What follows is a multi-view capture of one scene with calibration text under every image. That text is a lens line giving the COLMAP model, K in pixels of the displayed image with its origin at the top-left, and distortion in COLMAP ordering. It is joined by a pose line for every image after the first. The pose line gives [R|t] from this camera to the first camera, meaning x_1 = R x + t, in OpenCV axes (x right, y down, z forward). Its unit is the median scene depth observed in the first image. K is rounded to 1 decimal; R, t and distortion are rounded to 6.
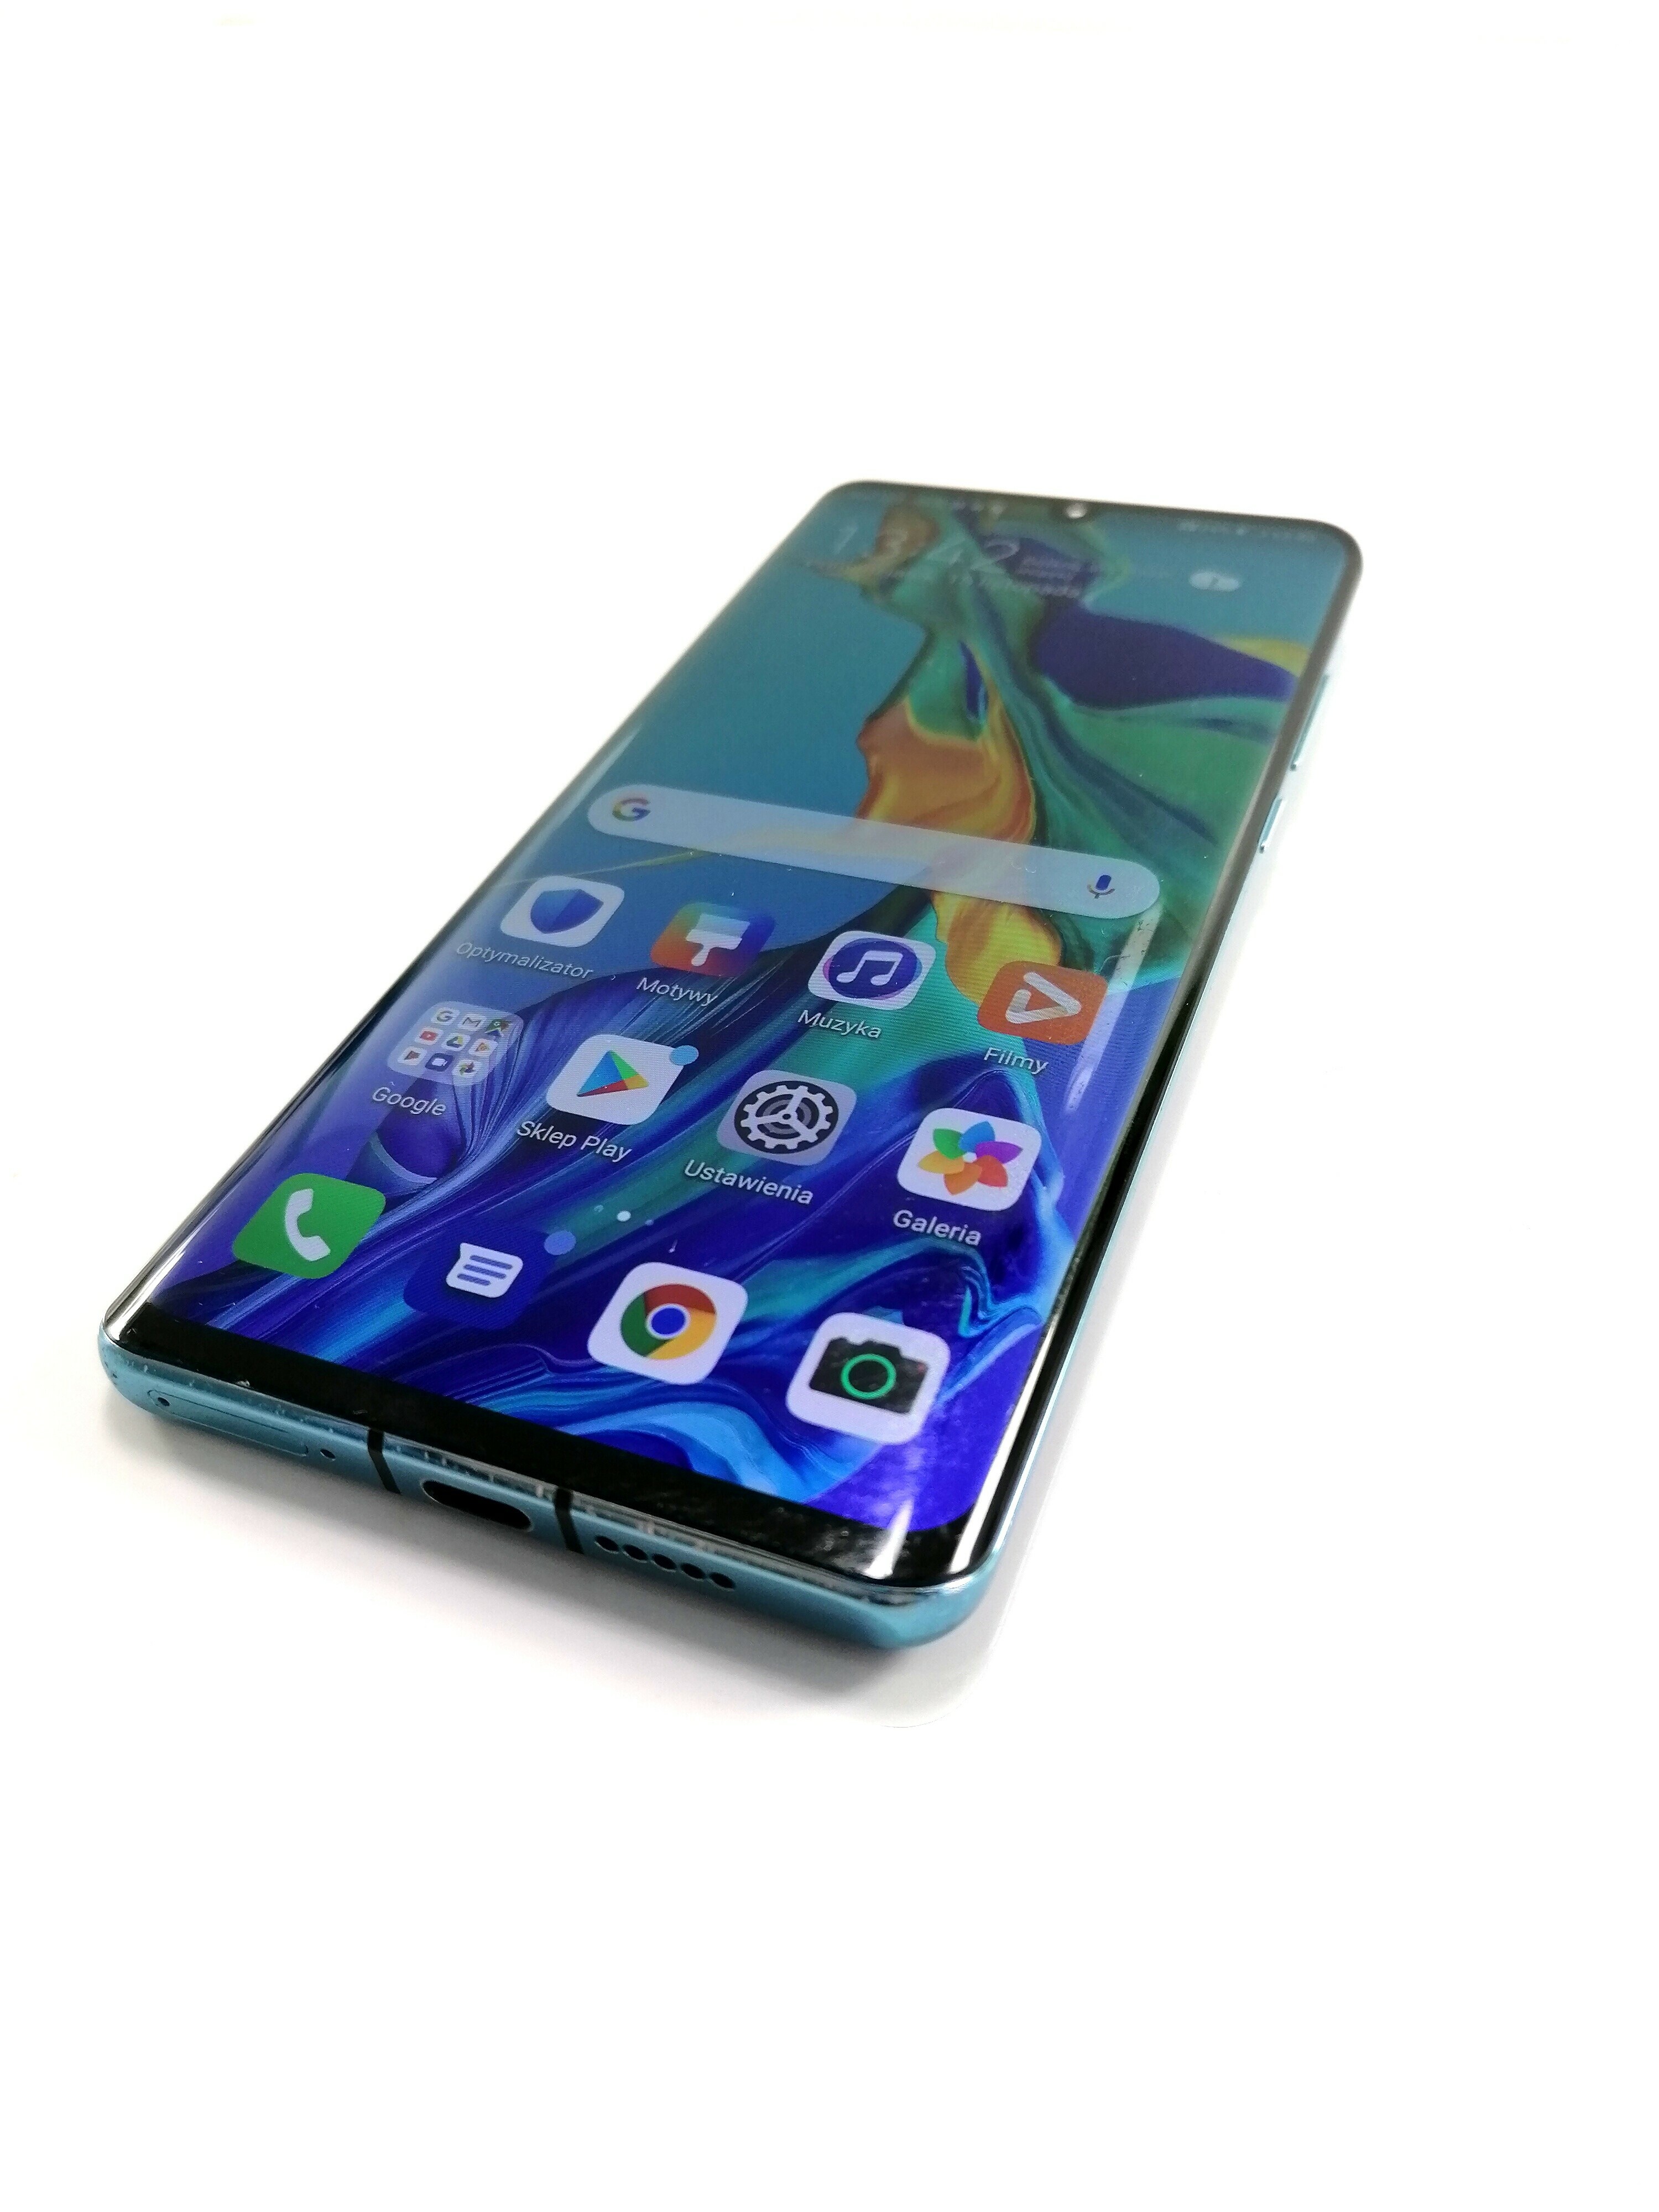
lens RADIAL K [[1728.3, 0, 840.2], [0, 1728.3, 1112.8], [0, 0, 1]] dist [0.073176, -0.171252]
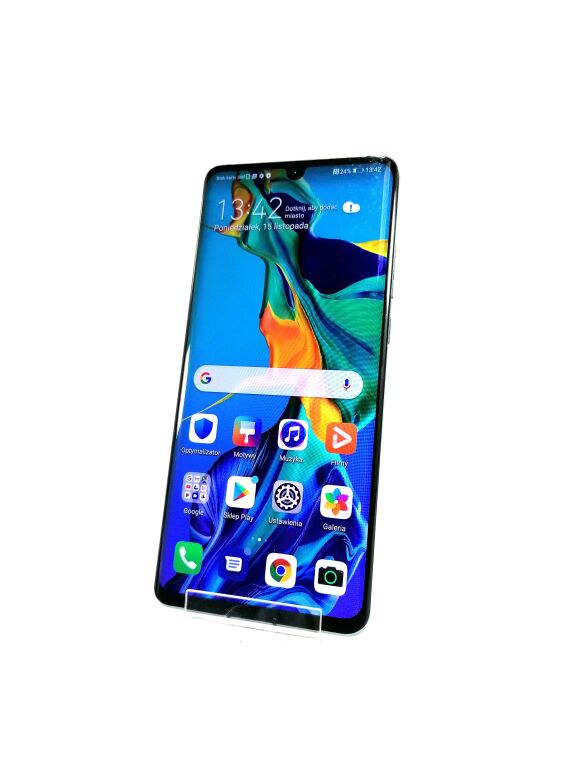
lens RADIAL K [[600.1, 0, 291.7], [0, 600.1, 386.3], [0, 0, 1]] dist [0.073176, -0.171252]
pose [[0.943861, -0.306070, -0.124287, 0.210464], [0.324537, 0.788909, 0.521822, -0.849560], [-0.061663, -0.532863, 0.843952, -0.005611]]
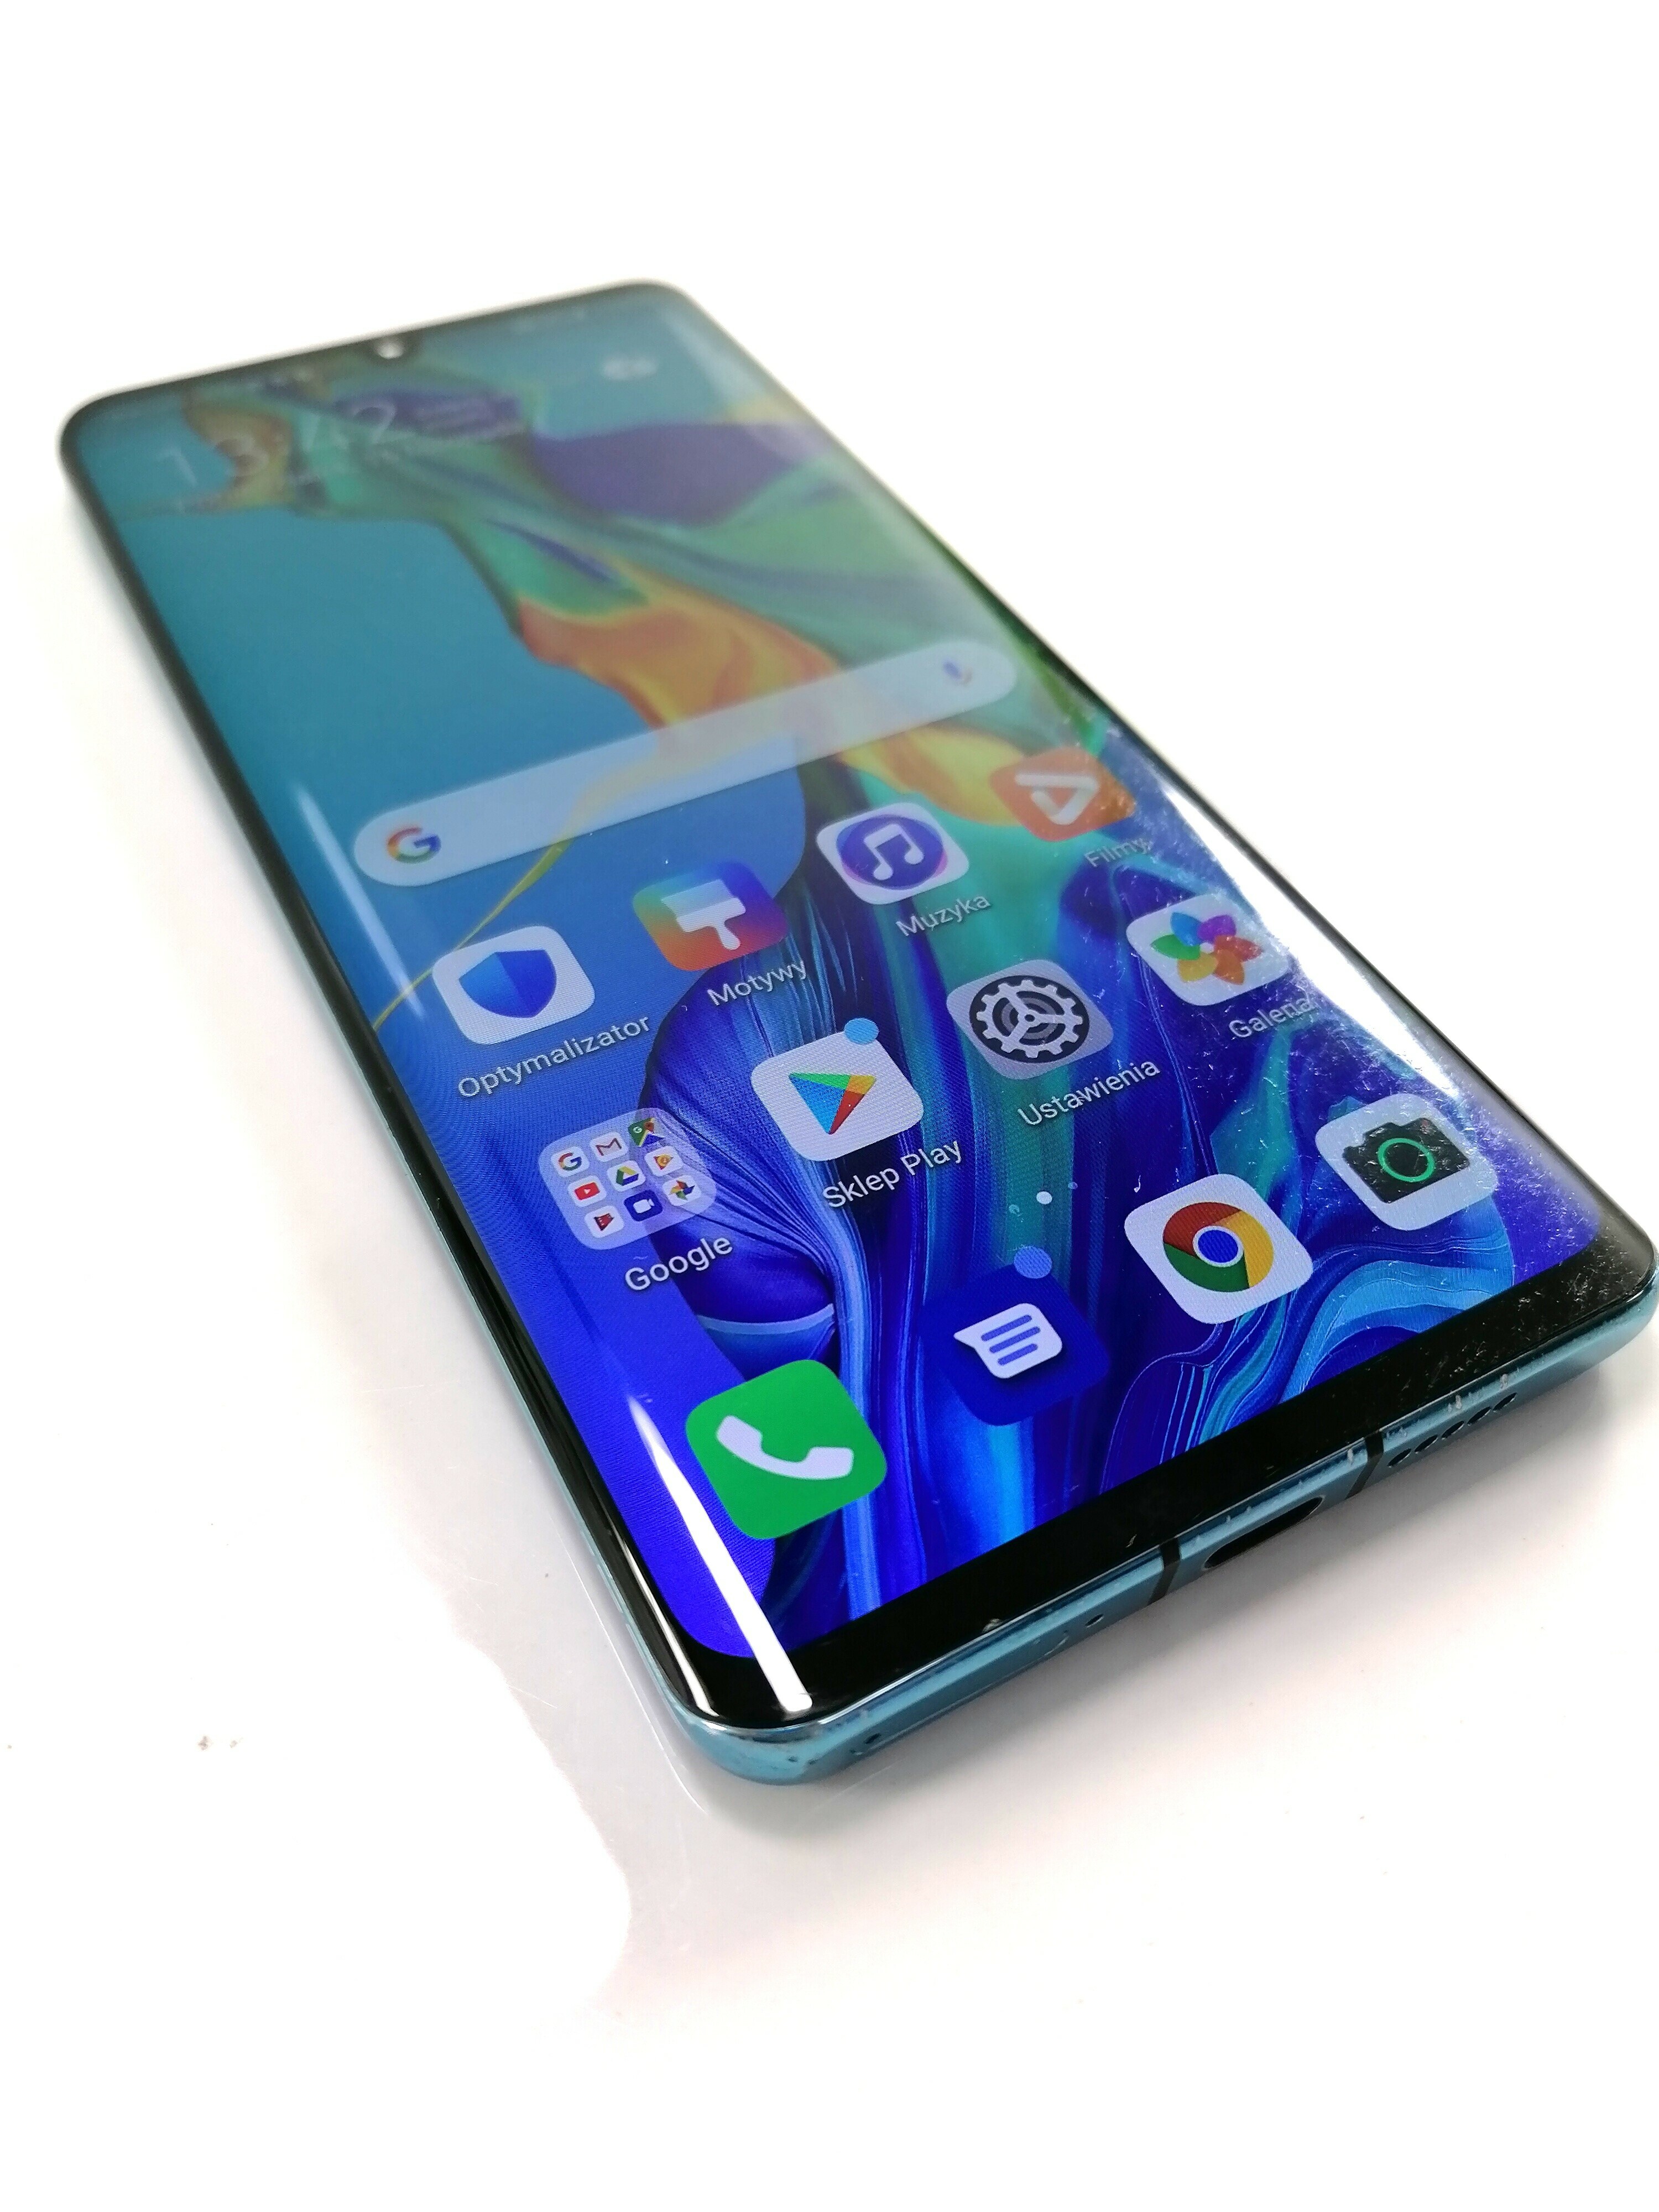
lens RADIAL K [[1728.3, 0, 840.2], [0, 1728.3, 1112.8], [0, 0, 1]] dist [0.073176, -0.171252]
pose [[0.632183, -0.527453, 0.567572, -0.586073], [0.470948, 0.843256, 0.259089, -0.218989], [-0.615266, 0.103505, 0.781495, 0.358926]]
